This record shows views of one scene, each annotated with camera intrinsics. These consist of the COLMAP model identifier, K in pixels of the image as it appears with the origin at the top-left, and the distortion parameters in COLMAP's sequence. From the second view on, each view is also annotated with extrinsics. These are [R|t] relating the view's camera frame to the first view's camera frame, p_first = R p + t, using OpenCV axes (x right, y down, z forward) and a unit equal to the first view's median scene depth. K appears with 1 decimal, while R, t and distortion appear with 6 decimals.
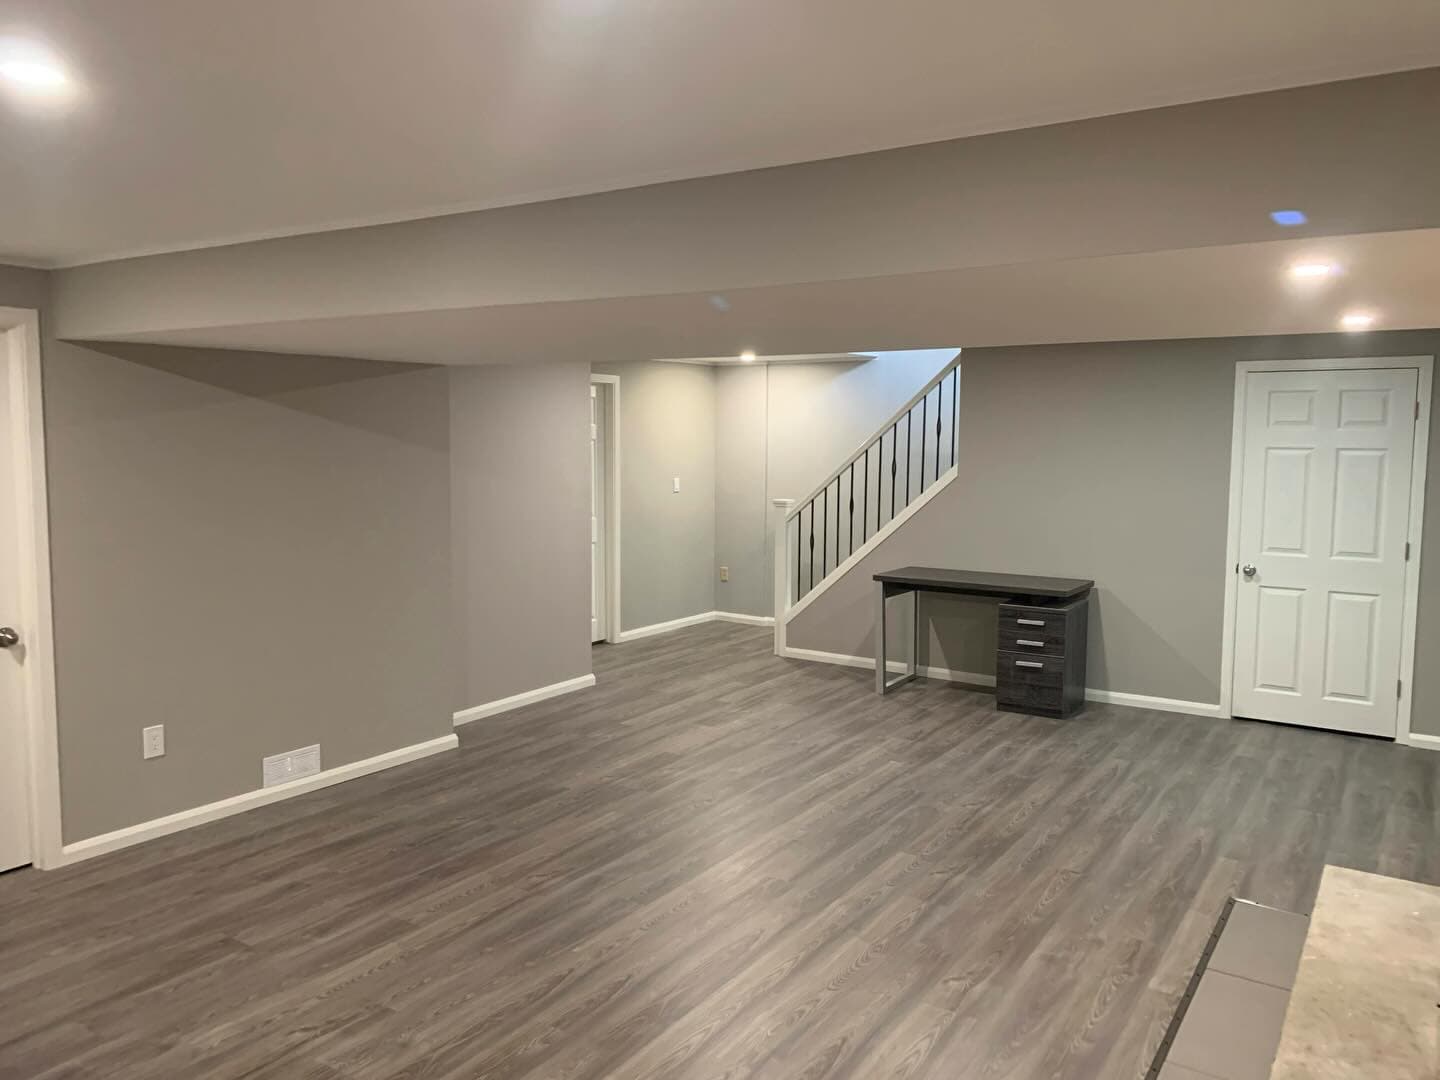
lens RADIAL K [[1110.3, 0, 725.3], [0, 1110.3, 527.4], [0, 0, 1]] dist [0.078271, -0.027189]
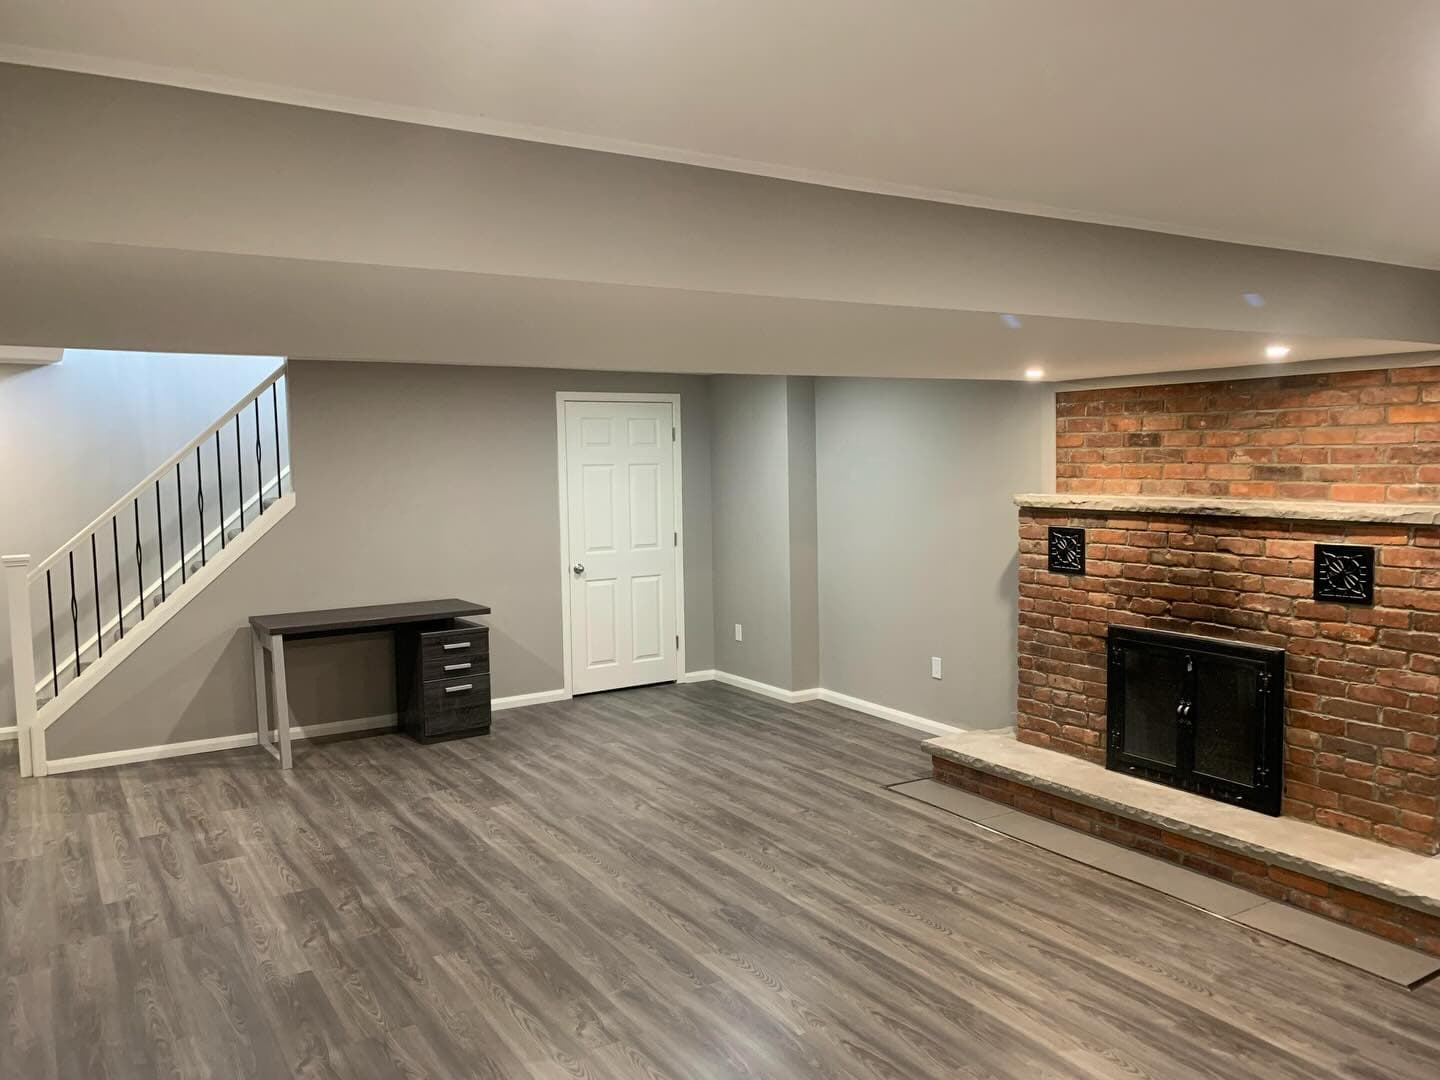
lens RADIAL K [[1110.3, 0, 724.4], [0, 1110.3, 547.0], [0, 0, 1]] dist [0.078271, -0.027189]
pose [[0.415878, -0.089281, 0.905027, -0.572291], [0.097890, 0.993782, 0.053055, -0.034343], [-0.904136, 0.066528, 0.422032, 0.406506]]
